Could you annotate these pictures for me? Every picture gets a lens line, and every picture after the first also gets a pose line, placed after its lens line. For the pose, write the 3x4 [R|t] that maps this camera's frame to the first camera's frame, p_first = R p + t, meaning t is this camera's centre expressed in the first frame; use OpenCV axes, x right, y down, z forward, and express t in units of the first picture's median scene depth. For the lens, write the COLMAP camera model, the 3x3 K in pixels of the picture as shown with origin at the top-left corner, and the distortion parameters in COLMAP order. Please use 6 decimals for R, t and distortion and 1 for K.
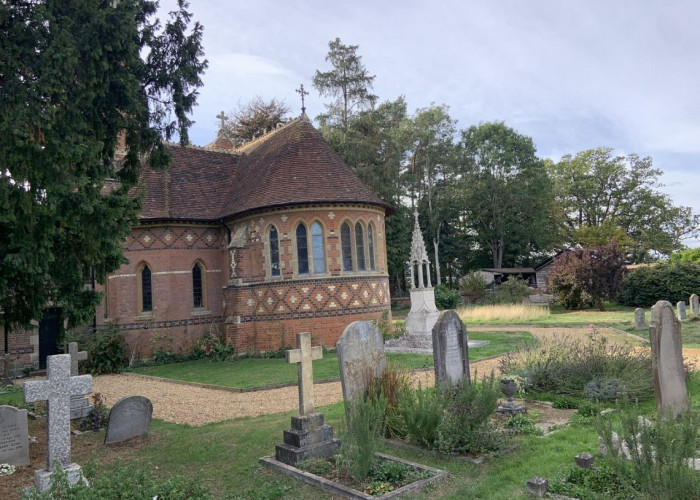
lens RADIAL K [[530.7, 0, 350.6], [0, 530.7, 252.7], [0, 0, 1]] dist [0.154661, -0.185628]
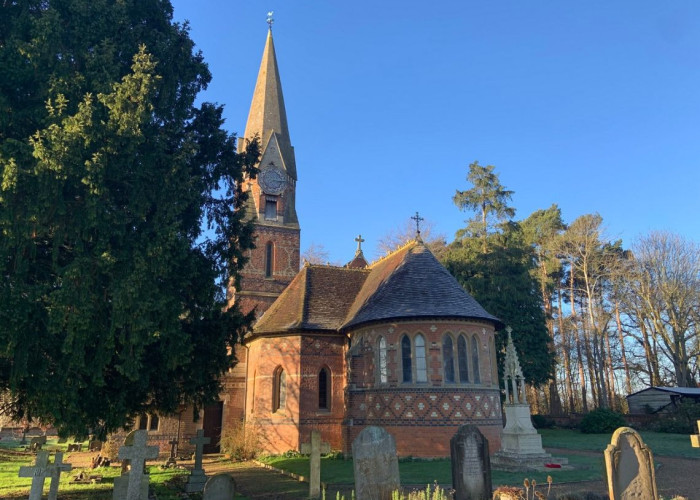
lens RADIAL K [[528.8, 0, 337.4], [0, 528.8, 251.6], [0, 0, 1]] dist [0.097134, -0.000391]
pose [[0.941239, -0.035535, -0.335866, 0.138241], [-0.030047, 0.981696, -0.188069, -0.012638], [0.336402, 0.187110, 0.922943, -0.095760]]
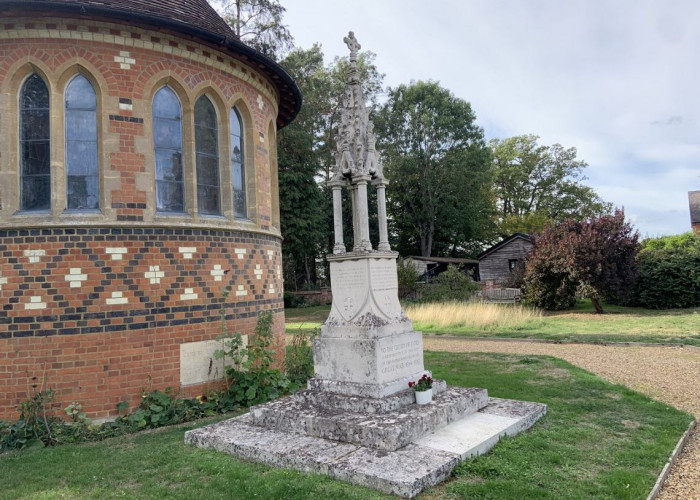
lens RADIAL K [[530.7, 0, 350.6], [0, 530.7, 252.7], [0, 0, 1]] dist [0.154661, -0.185628]
pose [[0.985813, 0.029210, 0.165288, 0.055930], [-0.030560, 0.999517, 0.005630, 0.053254], [-0.165044, -0.010602, 0.986229, 0.542916]]
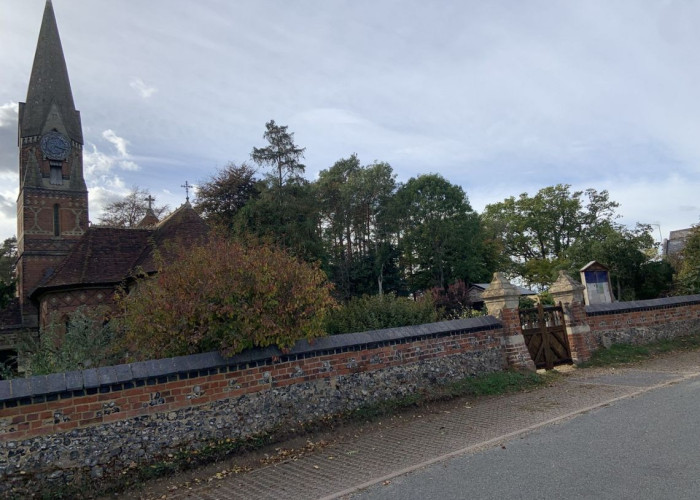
lens RADIAL K [[530.7, 0, 350.6], [0, 530.7, 252.7], [0, 0, 1]] dist [0.154661, -0.185628]
pose [[0.996960, -0.044102, -0.064226, 0.450946], [0.040013, 0.997171, -0.063625, -0.024791], [0.066850, 0.060862, 0.995905, -0.377641]]
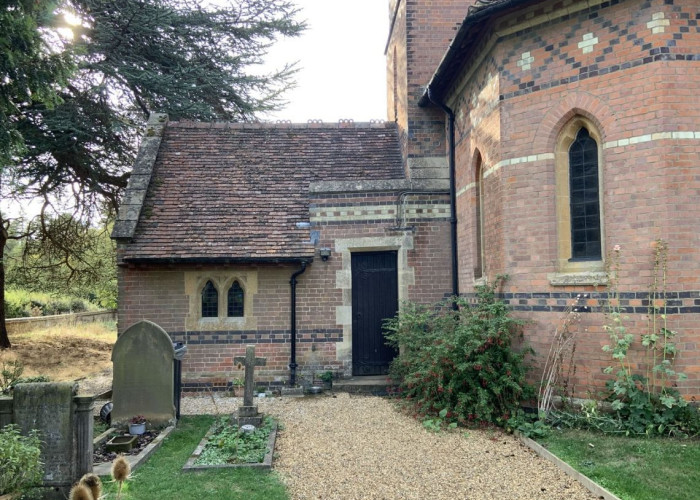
lens RADIAL K [[617.3, 0, 345.0], [0, 617.3, 251.8], [0, 0, 1]] dist [0.066141, 0.000485]
pose [[0.785041, 0.017362, -0.619200, -0.246502], [0.009130, 0.999174, 0.039591, 0.083908], [0.619376, -0.036734, 0.784235, 0.585378]]
